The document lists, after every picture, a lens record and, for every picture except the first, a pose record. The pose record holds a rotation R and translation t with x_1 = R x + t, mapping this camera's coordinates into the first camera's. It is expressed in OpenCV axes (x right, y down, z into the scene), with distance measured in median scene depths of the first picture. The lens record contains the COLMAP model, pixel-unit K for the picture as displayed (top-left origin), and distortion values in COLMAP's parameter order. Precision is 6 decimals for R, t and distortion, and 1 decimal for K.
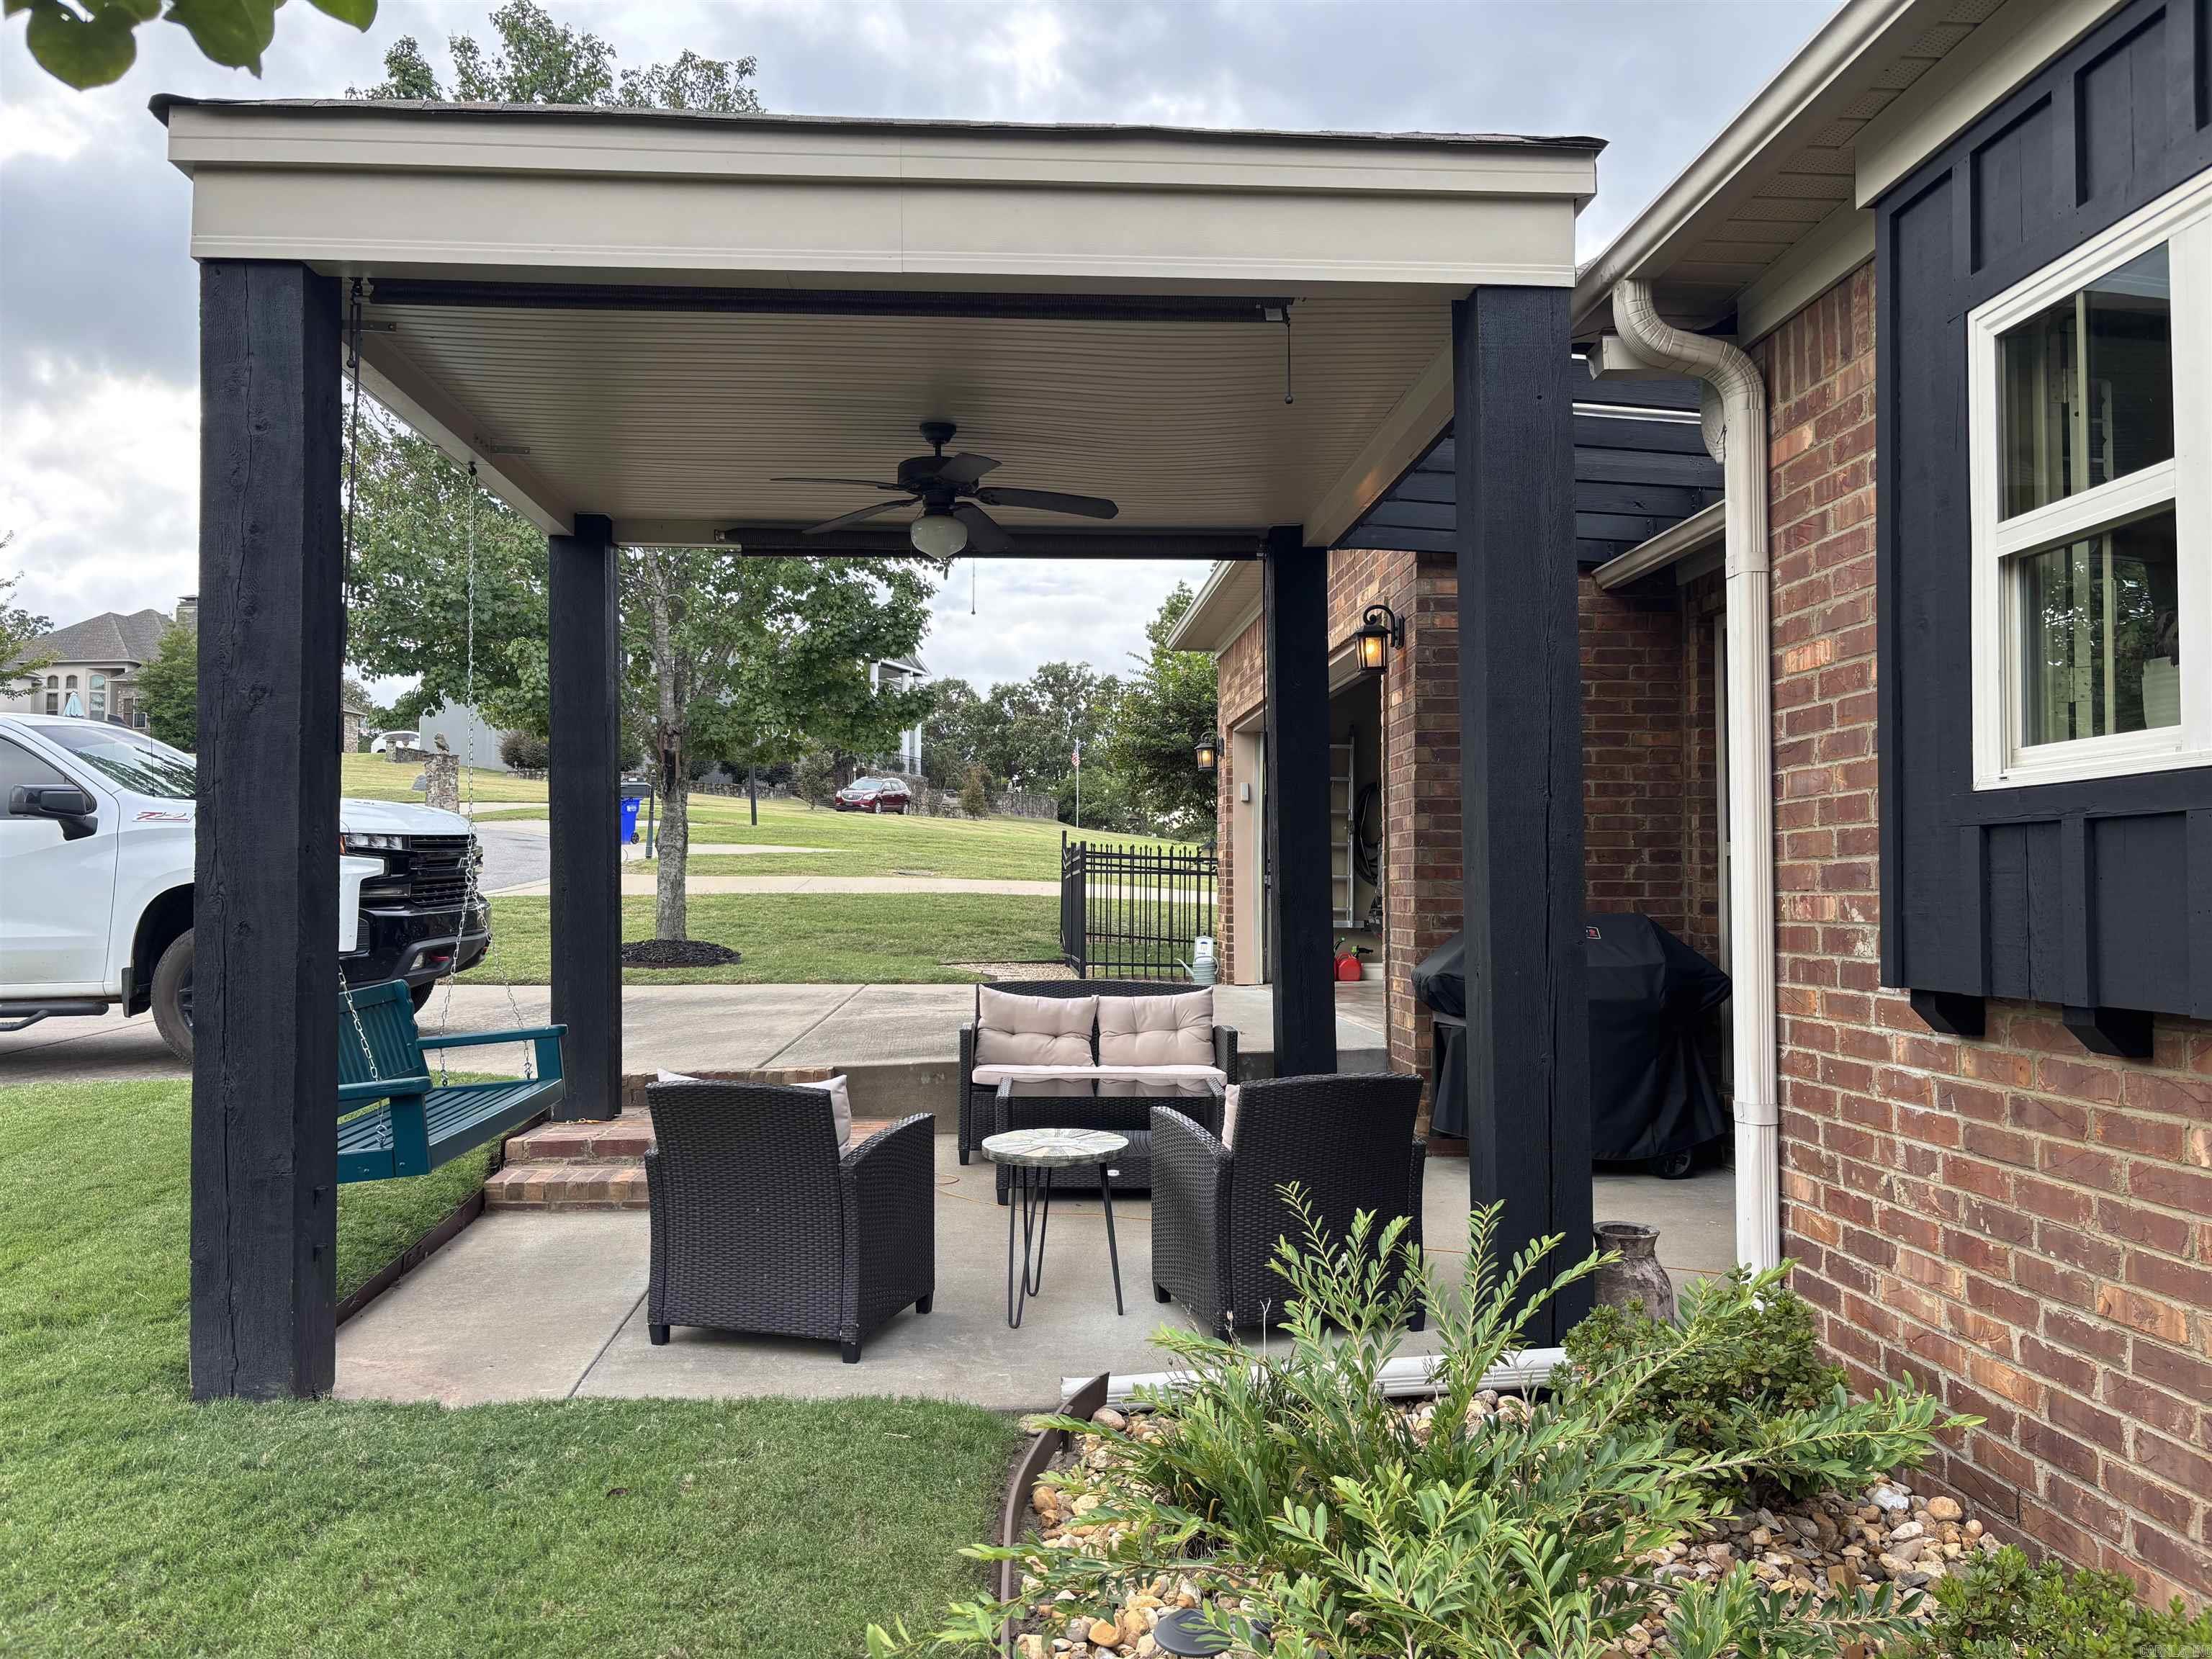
lens RADIAL K [[1666.2, 0, 1106.2], [0, 1666.2, 835.5], [0, 0, 1]] dist [0.045691, -0.061119]
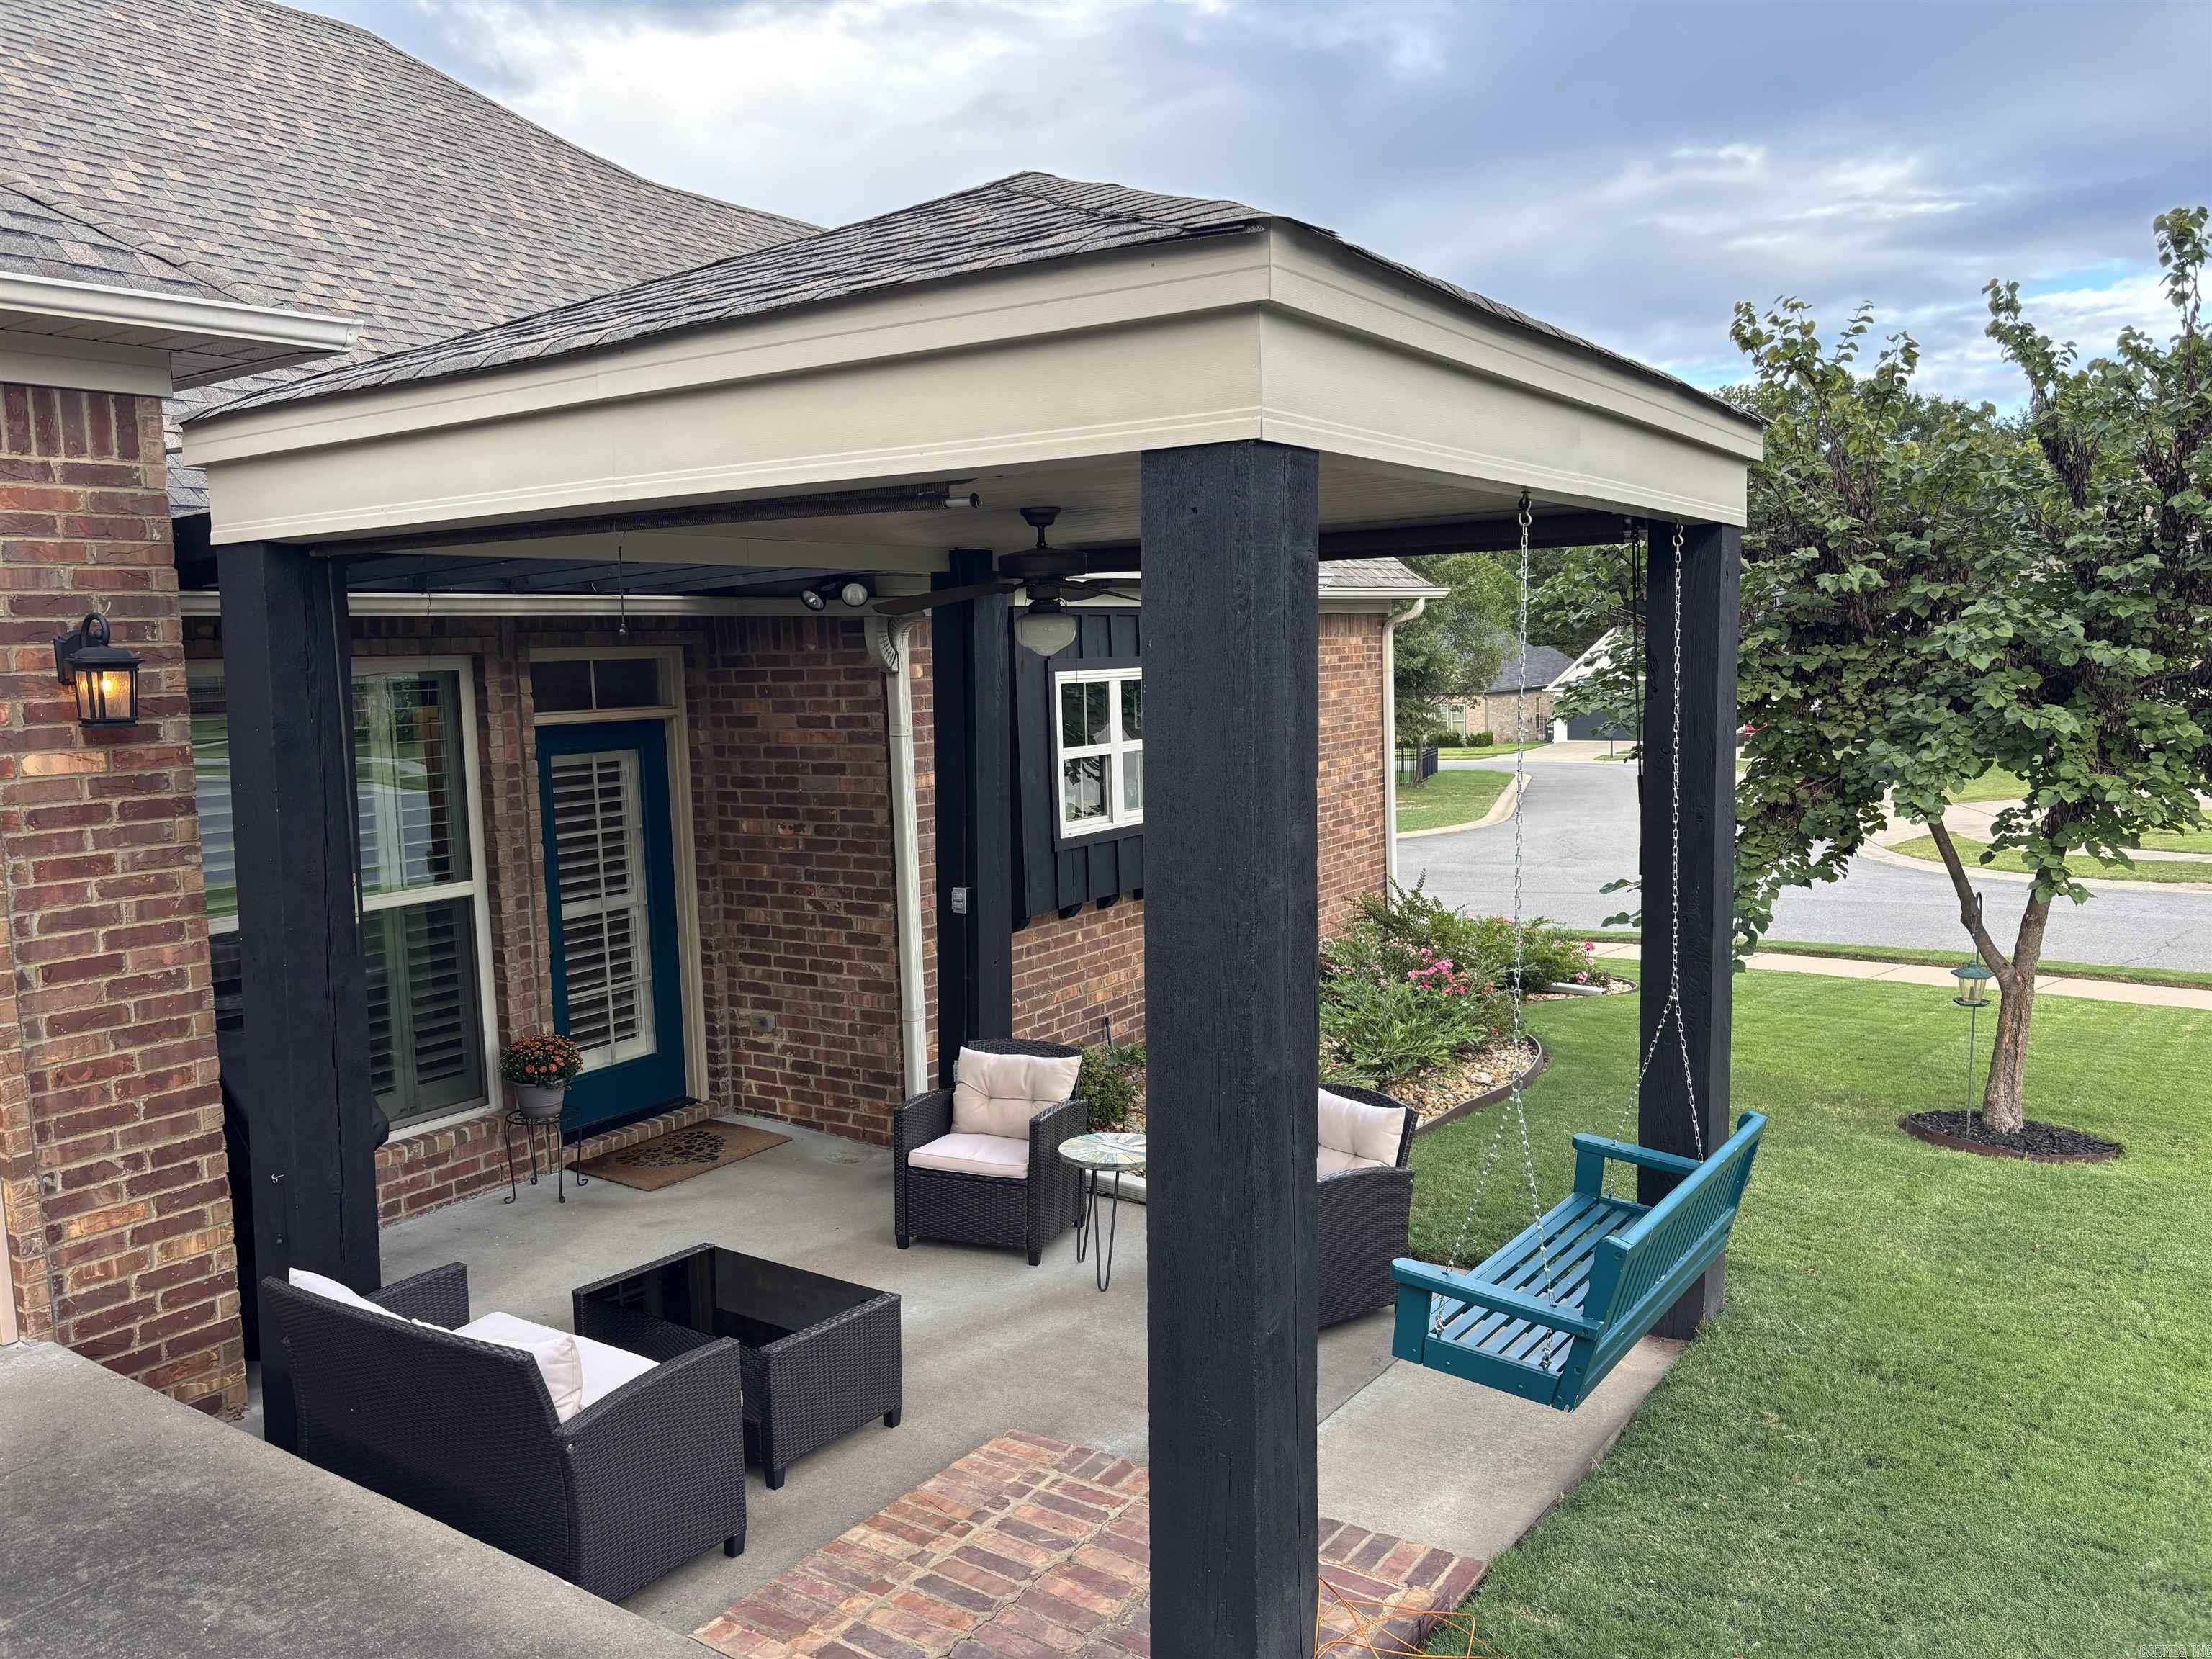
lens RADIAL K [[1666.2, 0, 1129.5], [0, 1666.2, 783.9], [0, 0, 1]] dist [0.045691, -0.061119]
pose [[-0.796620, -0.033733, 0.603539, -1.309027], [-0.000610, 0.998486, 0.055003, -0.279069], [-0.604481, 0.043449, -0.795434, 3.210342]]
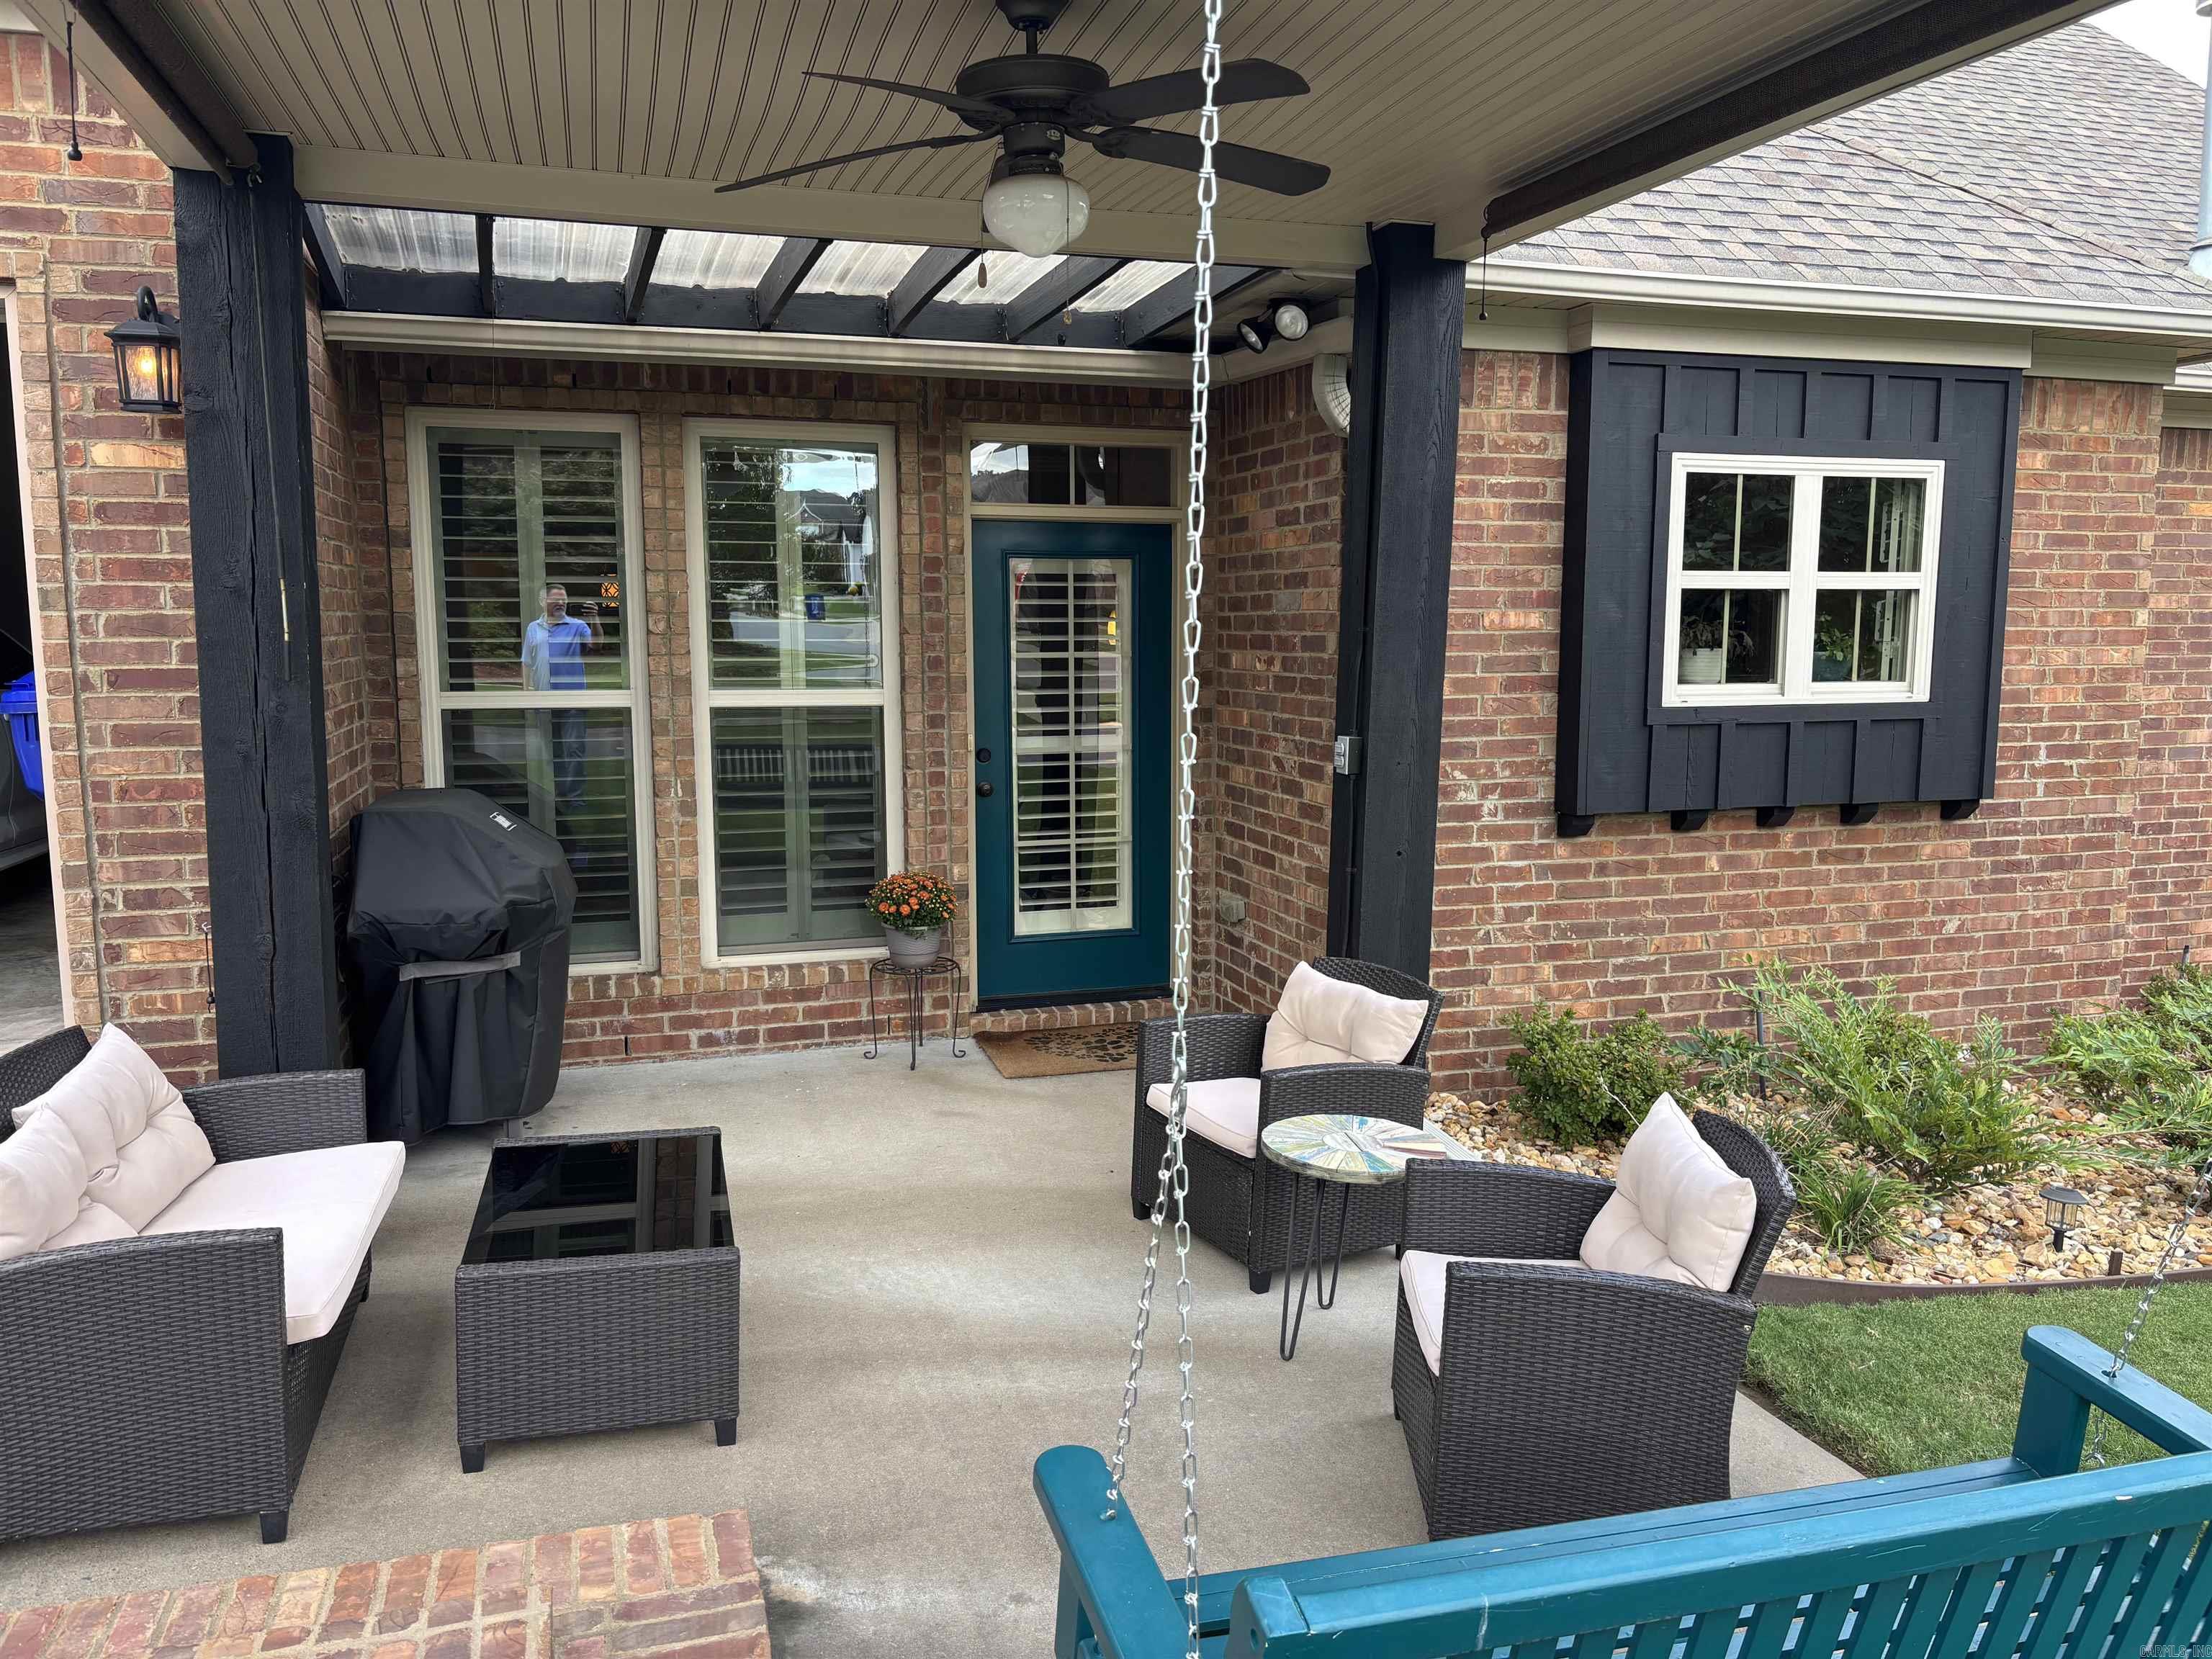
lens RADIAL K [[1666.2, 0, 1114.5], [0, 1666.2, 821.8], [0, 0, 1]] dist [0.045691, -0.061119]
pose [[-0.234461, -0.123673, 0.964227, -1.216109], [-0.038499, 0.992278, 0.117910, -0.099007], [-0.971363, -0.009477, -0.237411, 2.072299]]
